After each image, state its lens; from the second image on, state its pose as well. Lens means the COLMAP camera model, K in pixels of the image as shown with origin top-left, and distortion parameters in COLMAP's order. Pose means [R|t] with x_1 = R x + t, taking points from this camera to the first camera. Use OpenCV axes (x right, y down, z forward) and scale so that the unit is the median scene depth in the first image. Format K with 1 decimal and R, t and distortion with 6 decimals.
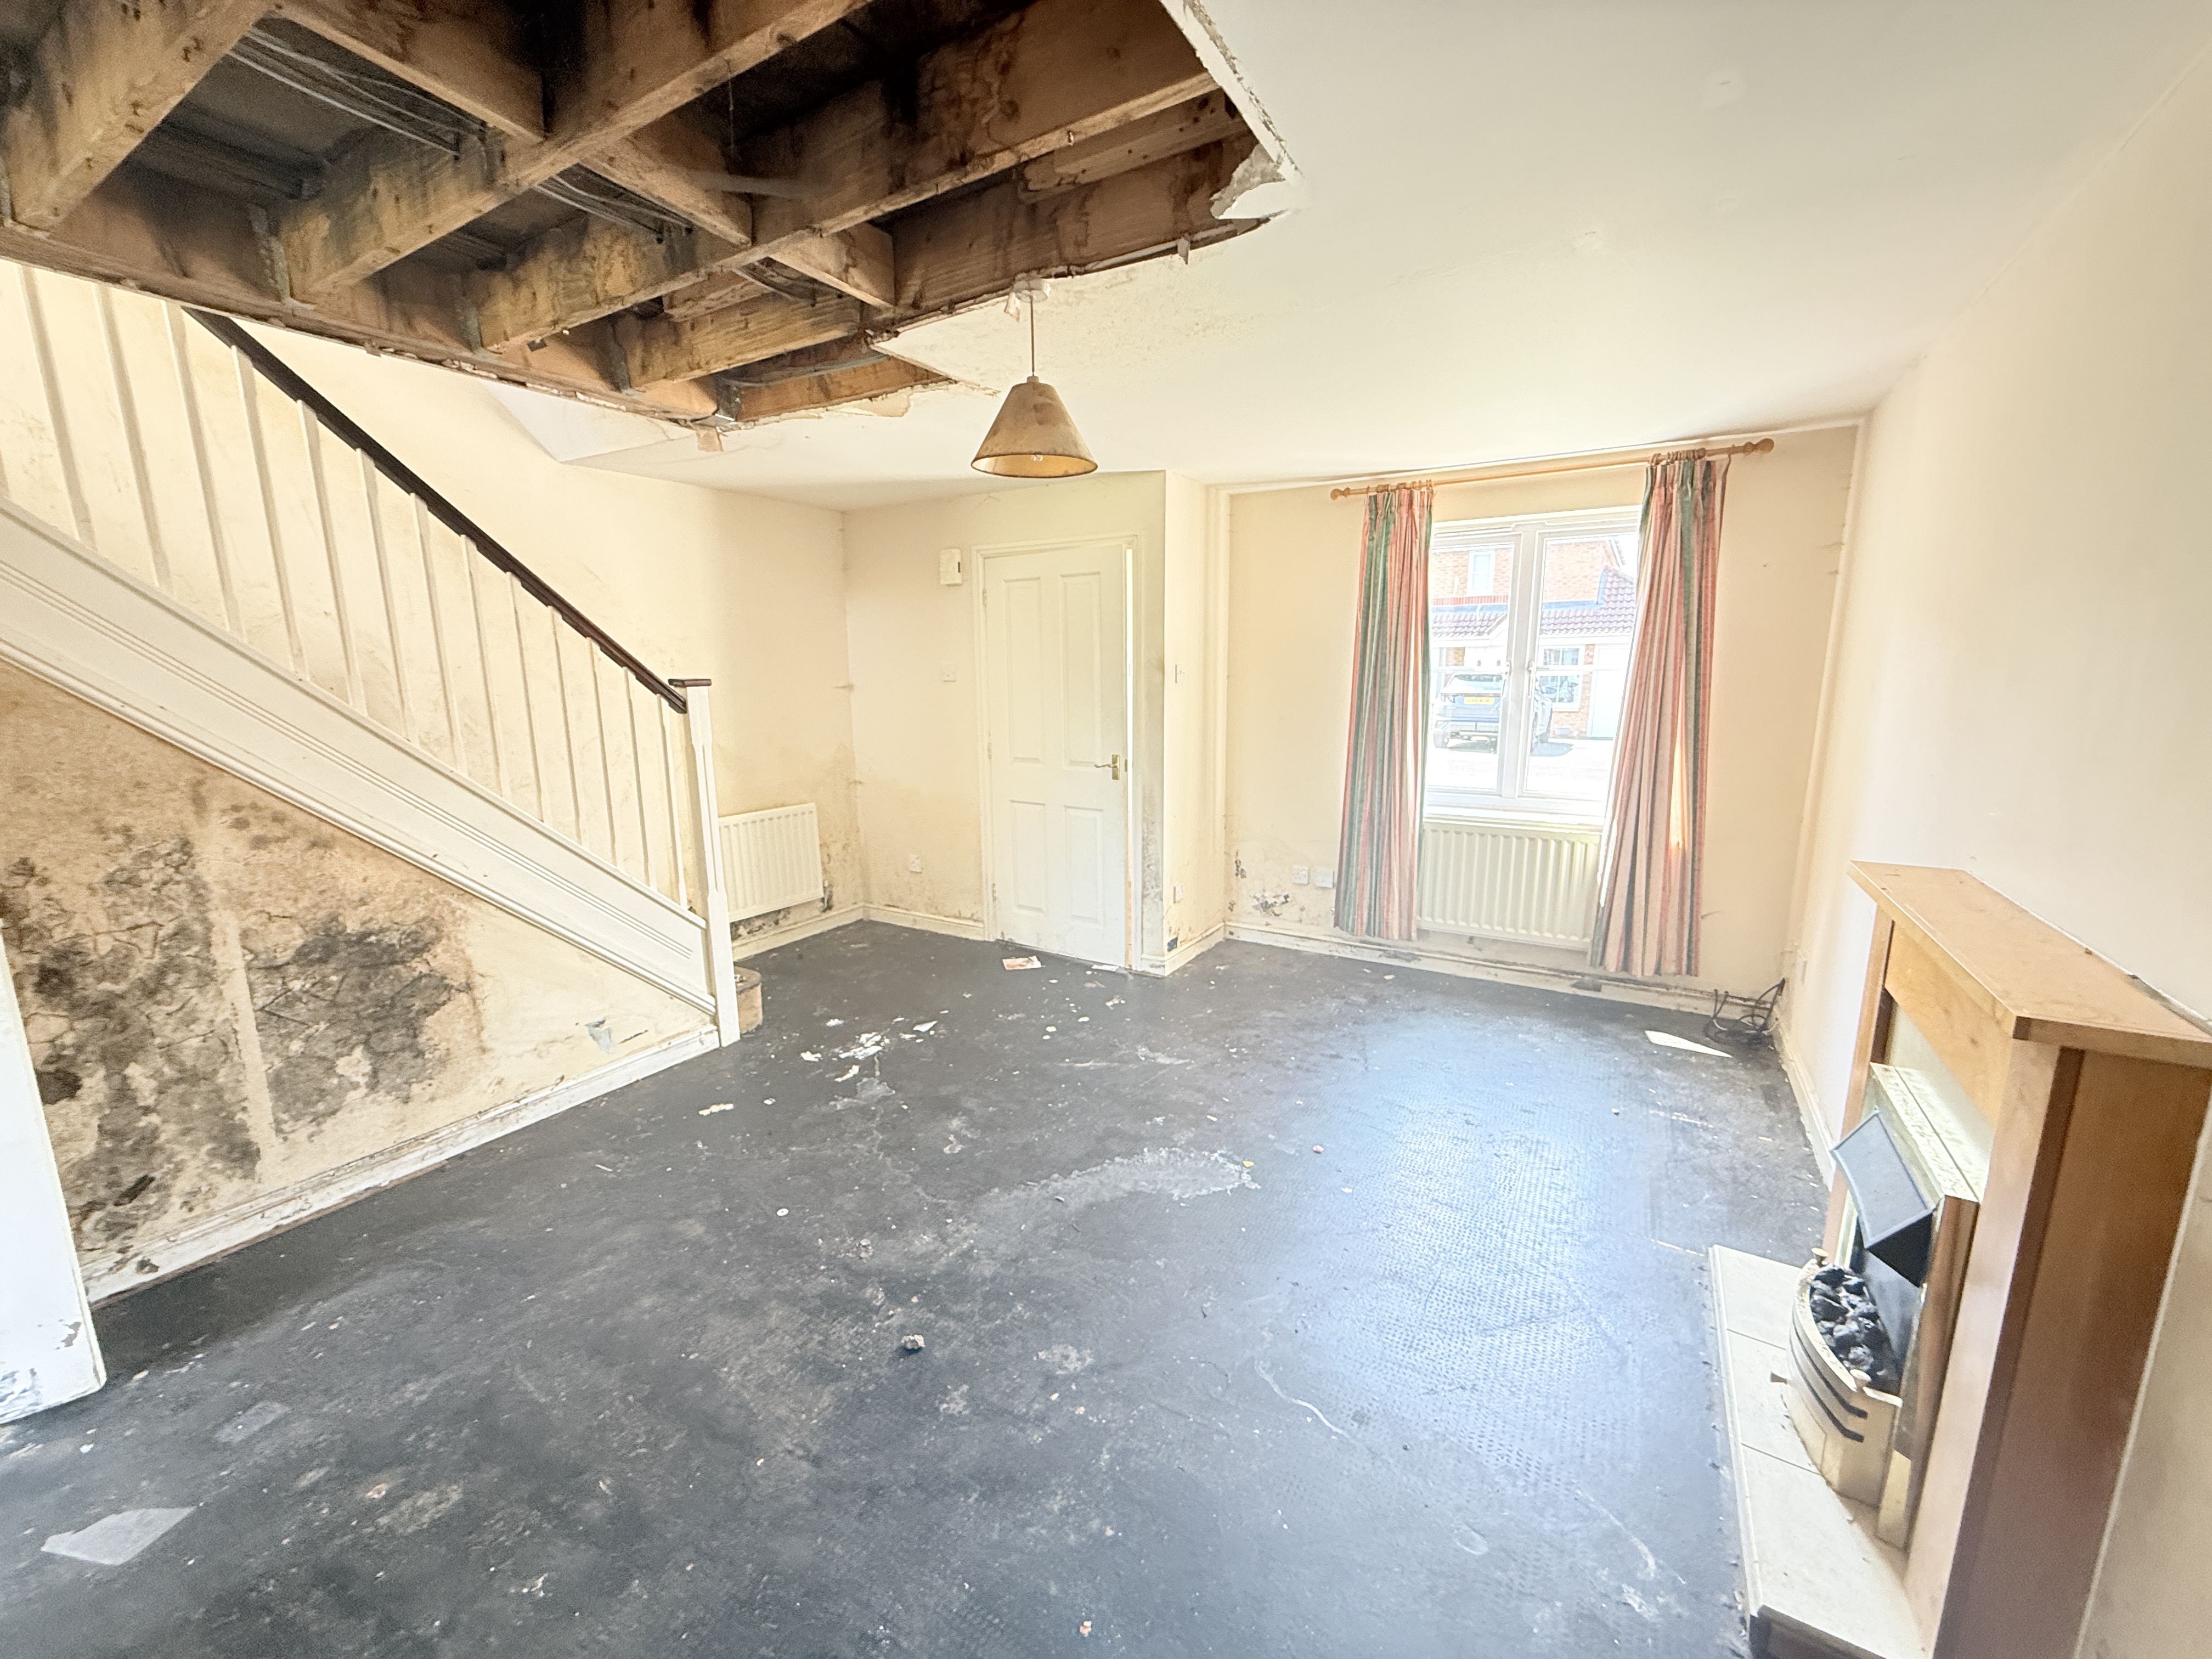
lens RADIAL K [[881.2, 0, 1104.1], [0, 881.2, 829.8], [0, 0, 1]] dist [0.001291, -0.000244]
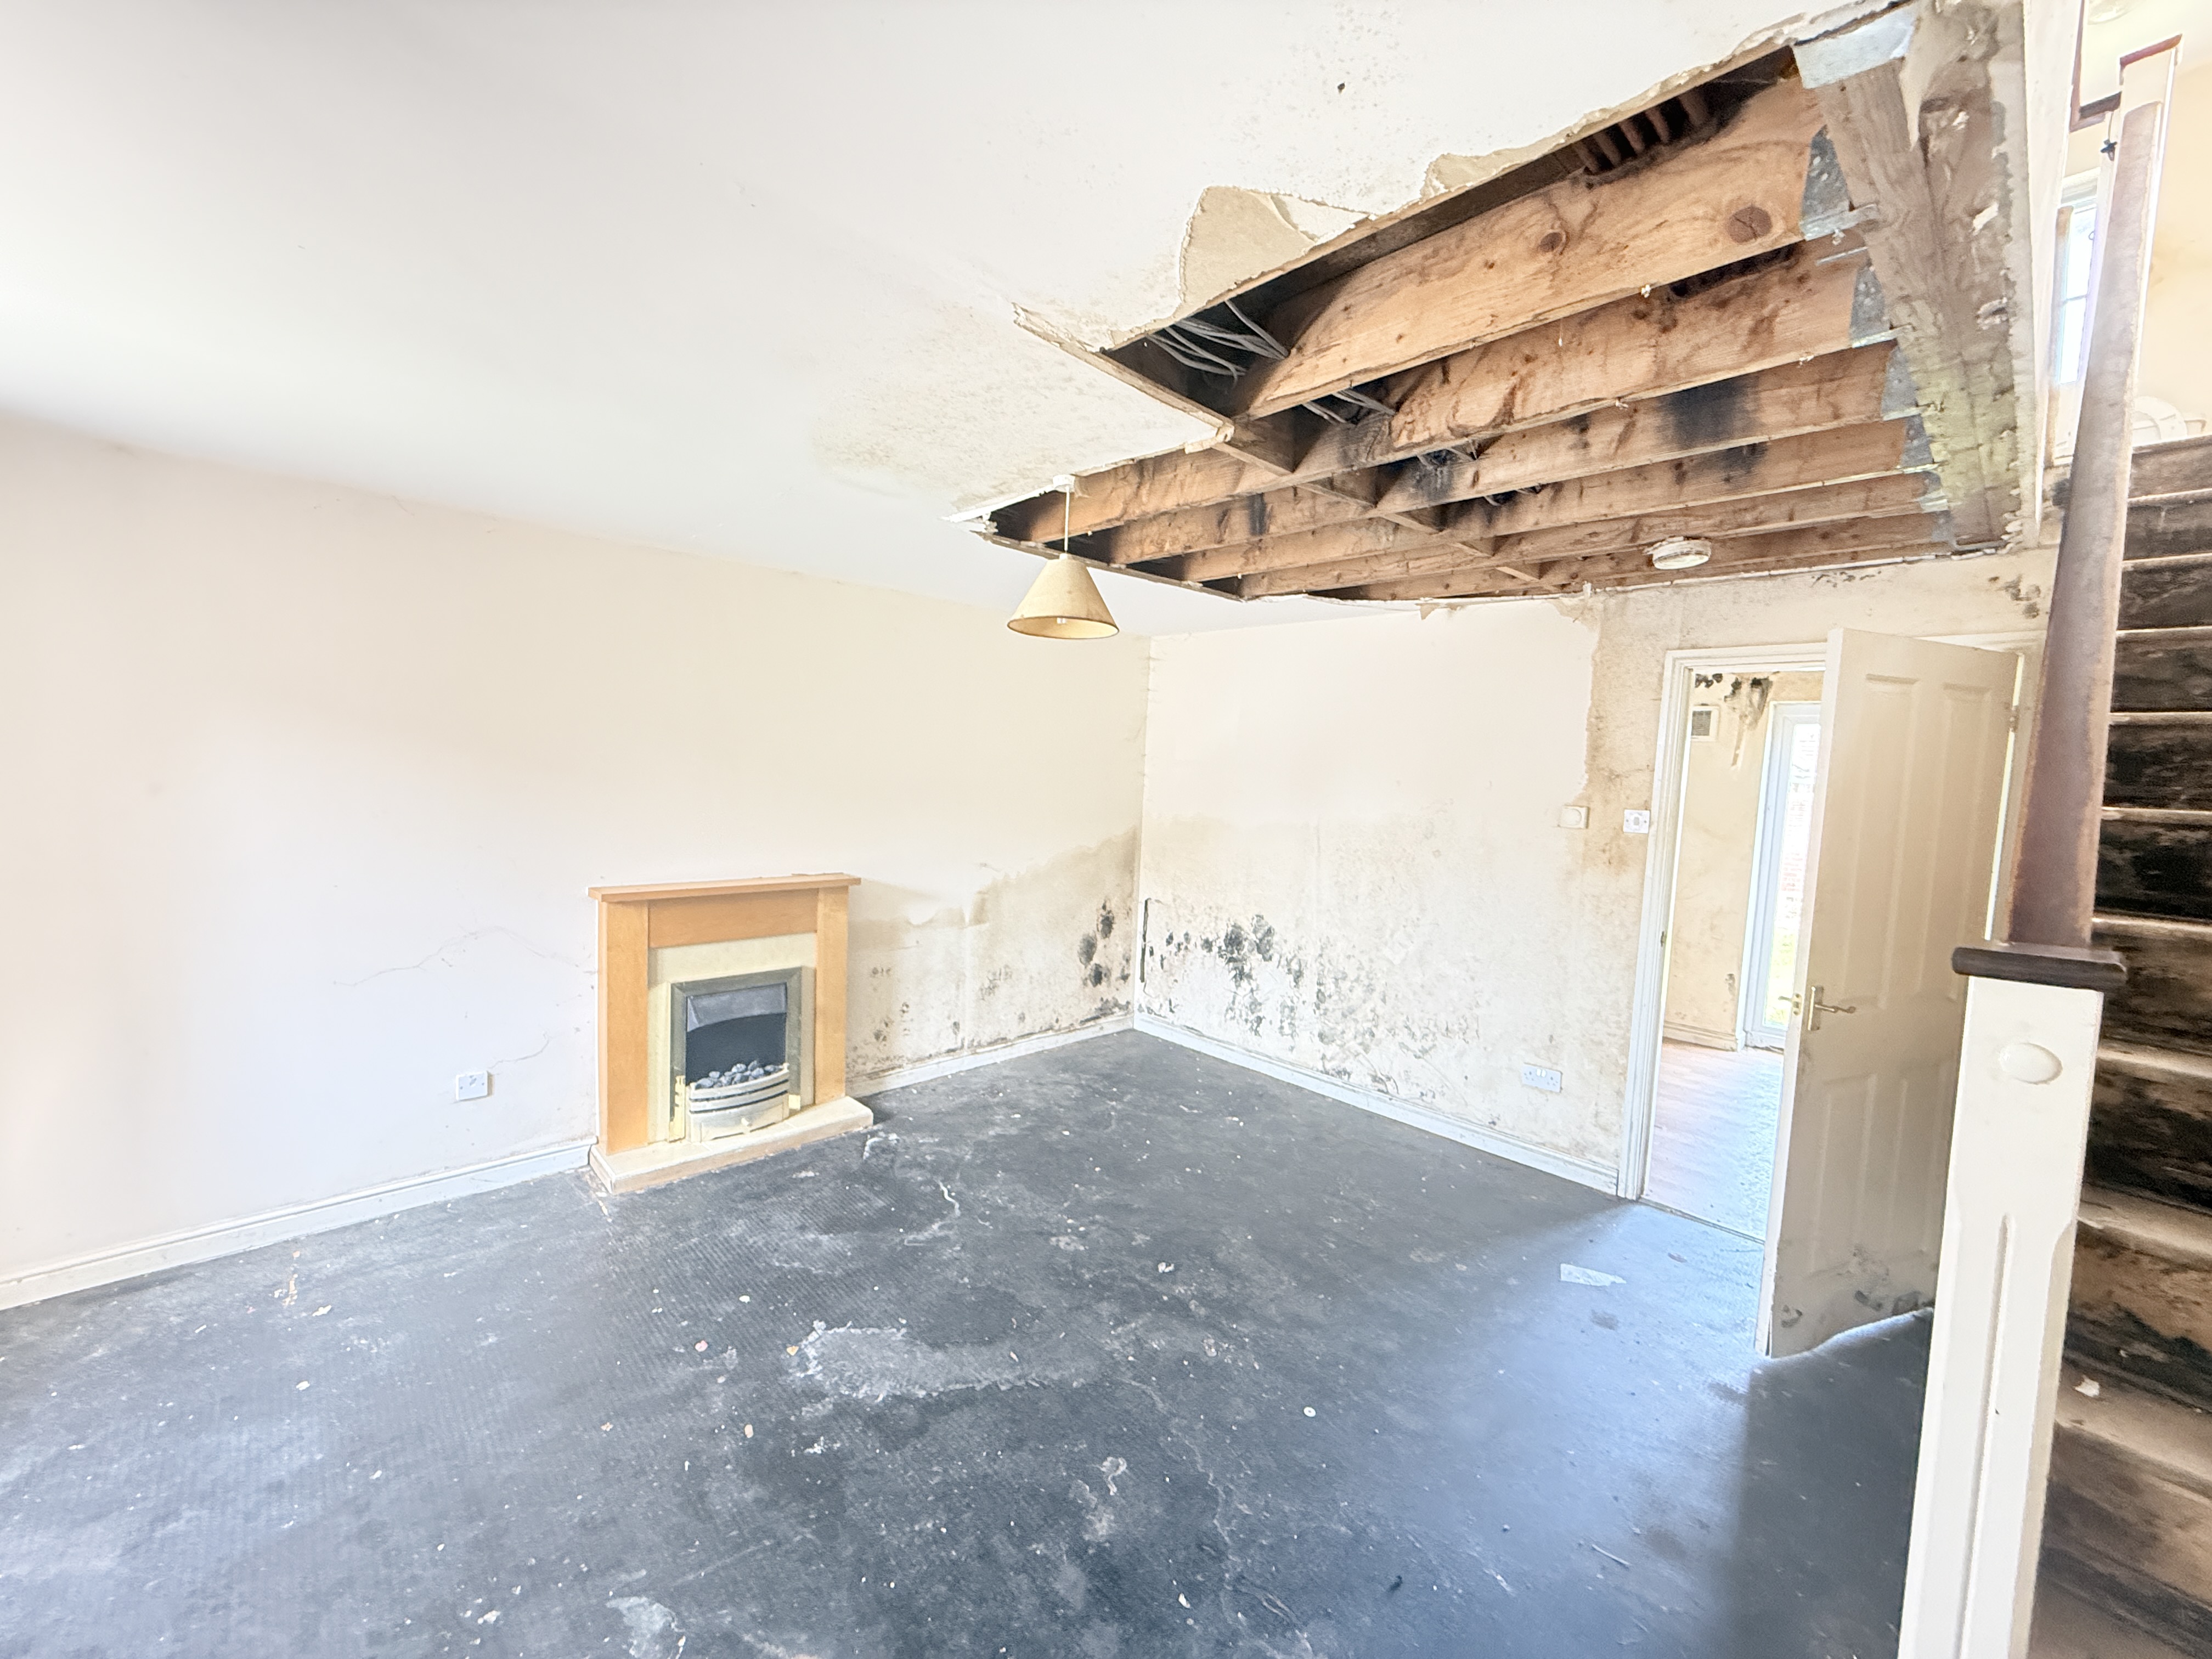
lens RADIAL K [[881.2, 0, 1108.7], [0, 881.2, 831.5], [0, 0, 1]] dist [0.001291, -0.000244]
pose [[-0.962823, -0.055953, 0.264273, -0.361952], [0.011342, 0.969077, 0.246498, -0.353465], [-0.269894, 0.240331, -0.932415, 1.703737]]
